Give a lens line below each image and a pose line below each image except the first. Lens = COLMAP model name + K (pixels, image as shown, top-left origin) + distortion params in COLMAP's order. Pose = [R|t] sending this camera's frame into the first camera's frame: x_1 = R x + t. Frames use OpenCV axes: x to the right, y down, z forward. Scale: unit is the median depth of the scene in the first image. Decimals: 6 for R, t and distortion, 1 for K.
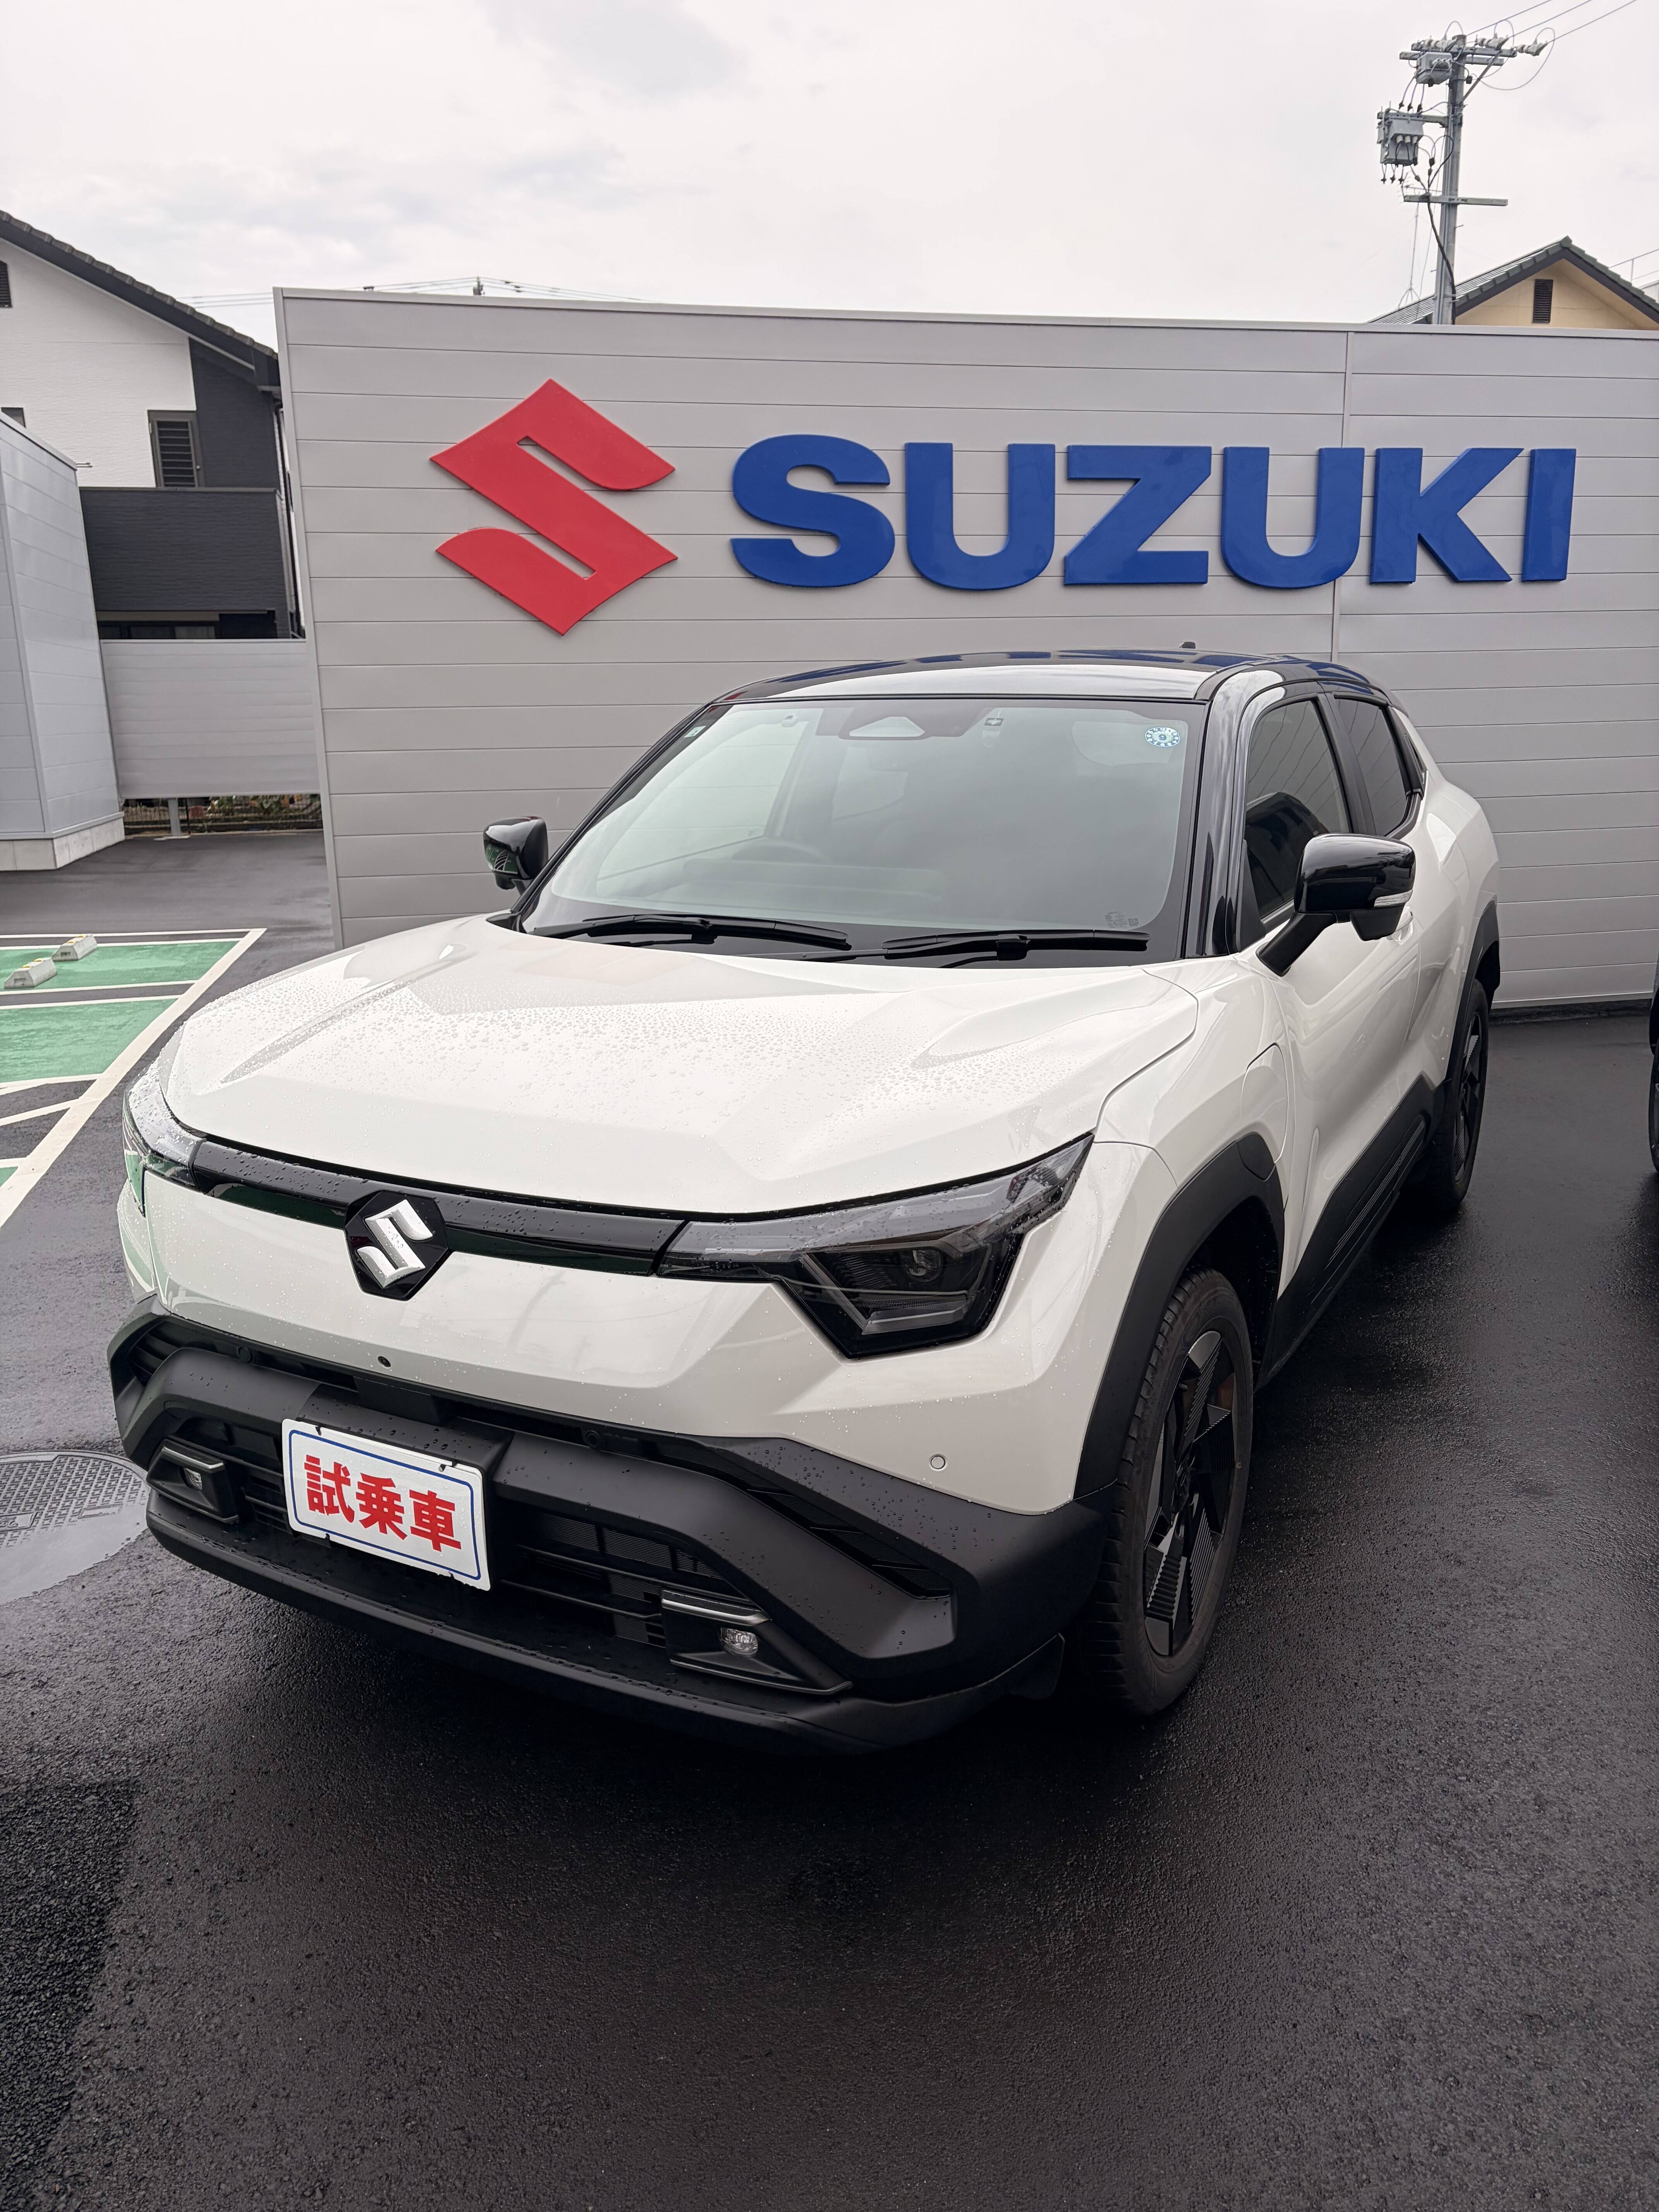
lens RADIAL K [[1708.7, 0, 862.6], [0, 1708.7, 1110.2], [0, 0, 1]] dist [0.025554, -0.035285]
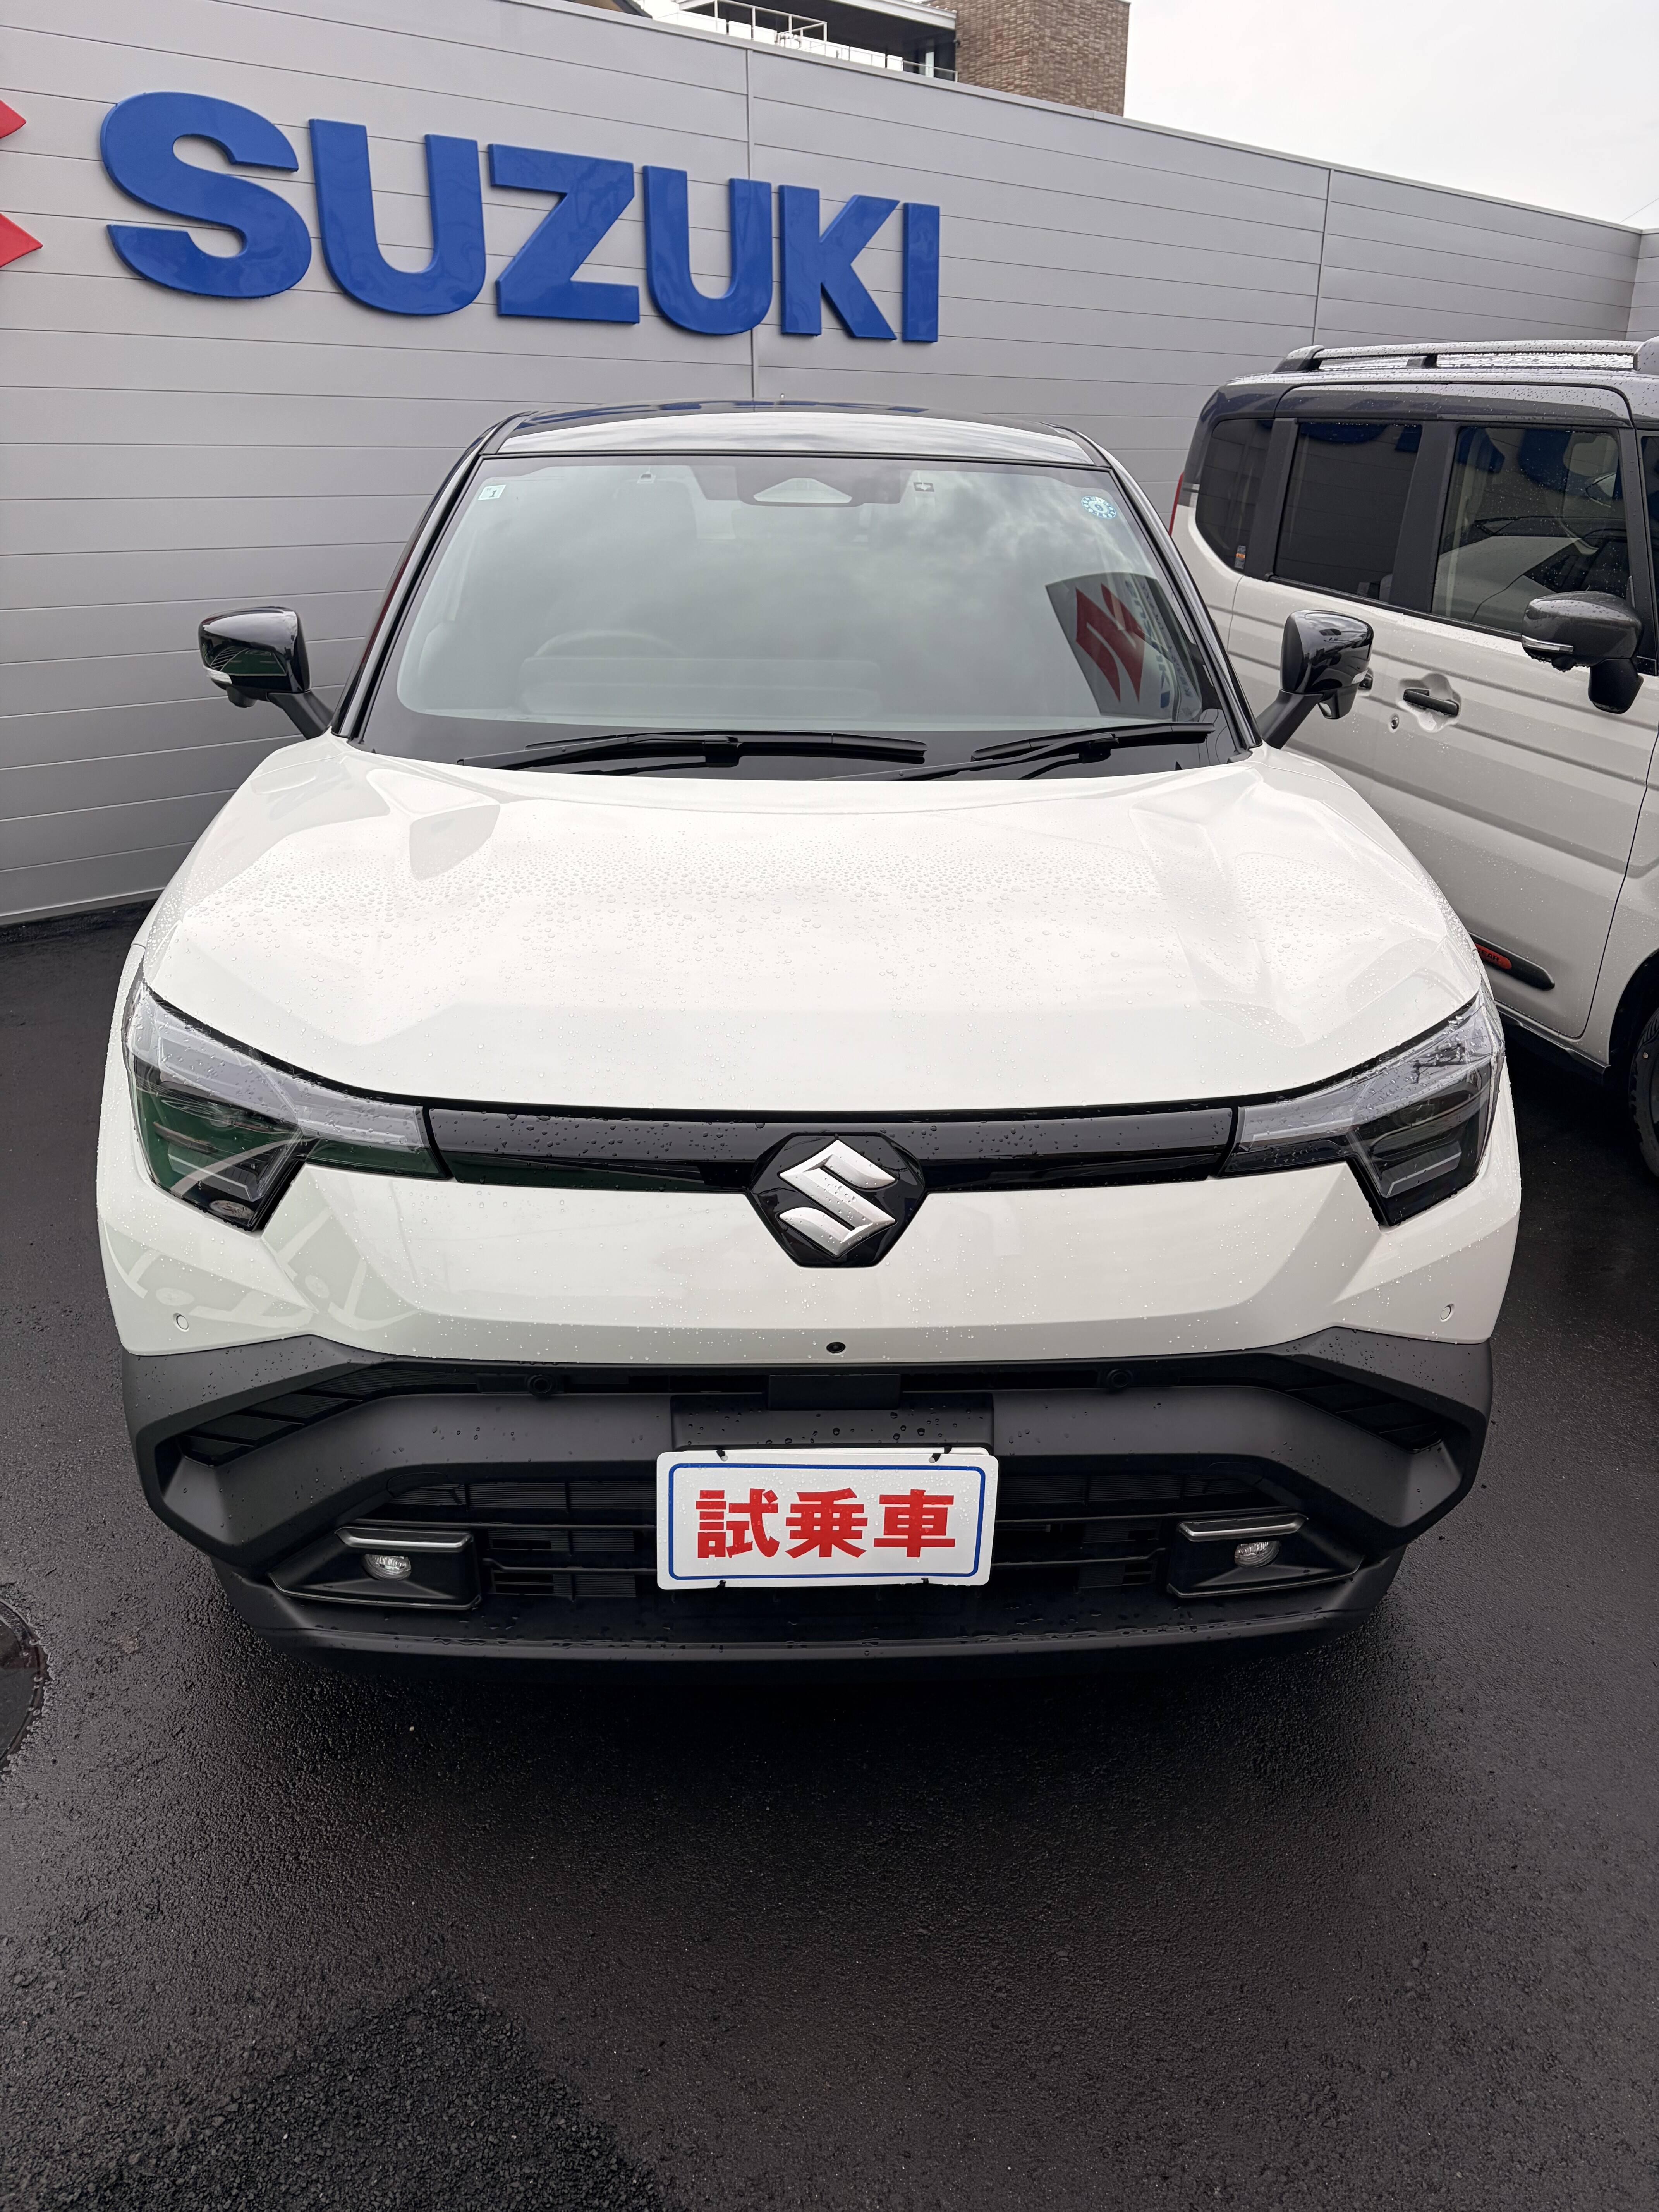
lens RADIAL K [[1708.7, 0, 862.6], [0, 1708.7, 1110.2], [0, 0, 1]] dist [0.025554, -0.035285]
pose [[0.848277, -0.168108, 0.502161, -0.585335], [0.100285, 0.982111, 0.159375, -0.073883], [-0.519971, -0.084835, 0.849961, 0.316993]]
